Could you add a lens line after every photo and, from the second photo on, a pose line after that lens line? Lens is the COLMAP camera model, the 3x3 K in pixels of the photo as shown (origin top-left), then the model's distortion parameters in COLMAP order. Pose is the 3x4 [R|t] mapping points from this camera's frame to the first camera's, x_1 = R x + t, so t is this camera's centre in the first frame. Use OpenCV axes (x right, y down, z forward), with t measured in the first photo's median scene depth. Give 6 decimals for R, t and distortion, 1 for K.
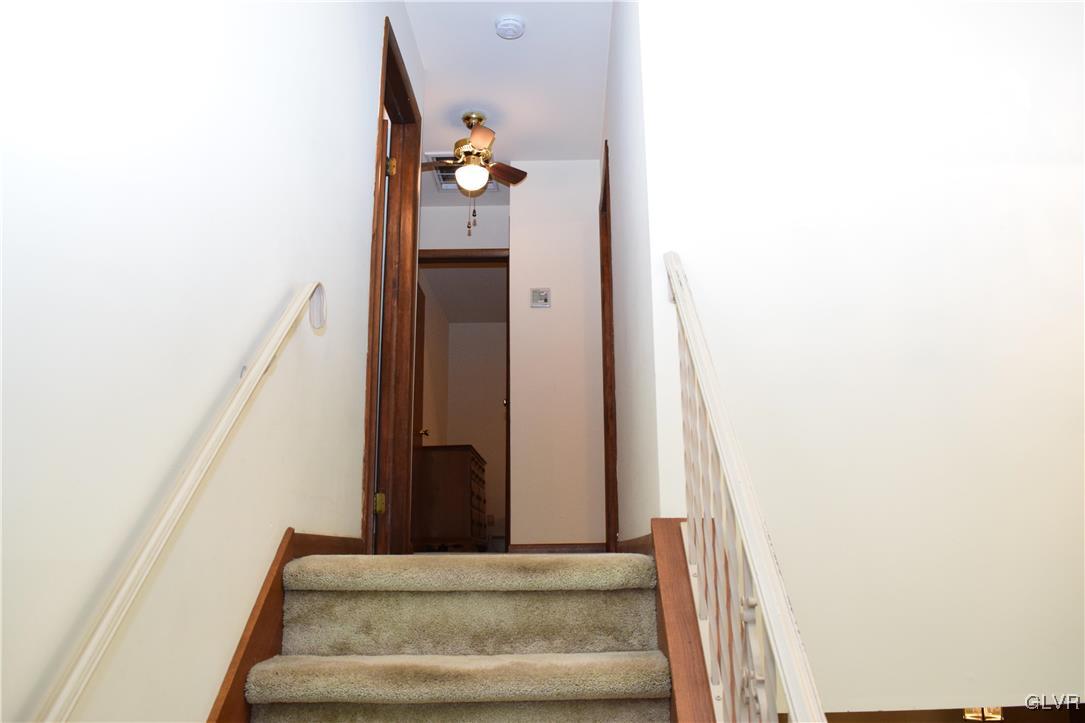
lens RADIAL K [[852.0, 0, 543.7], [0, 852.0, 358.6], [0, 0, 1]] dist [-0.087809, 0.014918]
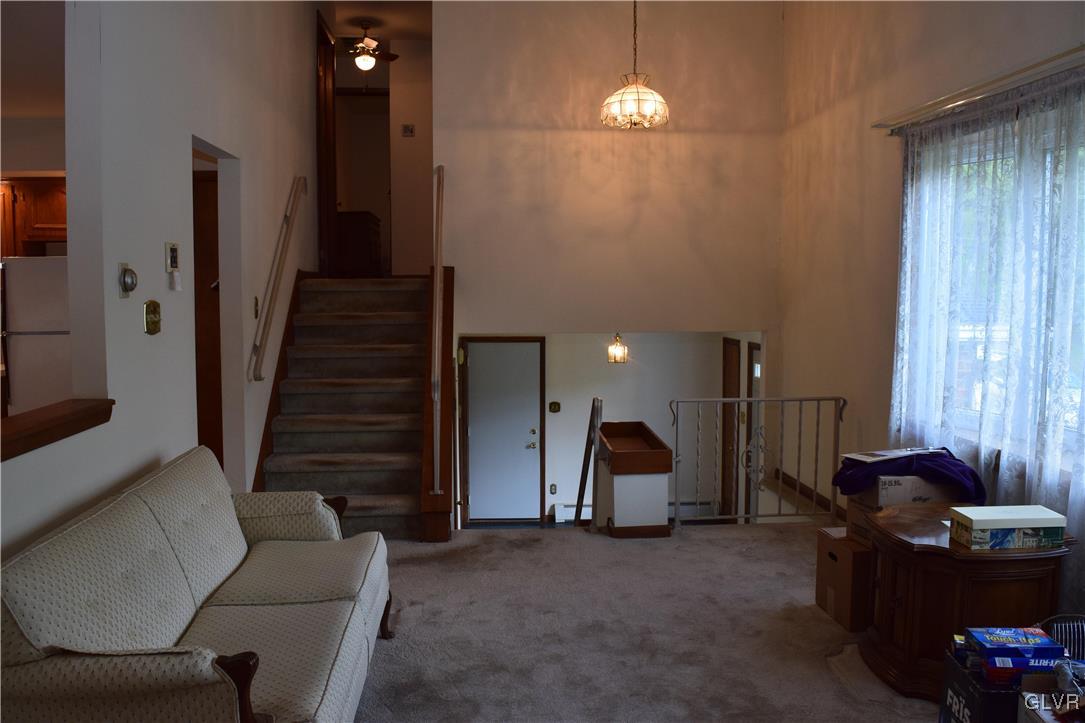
lens RADIAL K [[852.0, 0, 544.7], [0, 852.0, 361.2], [0, 0, 1]] dist [-0.087809, 0.014918]
pose [[0.993738, 0.000856, 0.111729, 0.084221], [-0.035448, 0.950728, 0.307993, -0.176109], [-0.105960, -0.310025, 0.944805, -0.803902]]
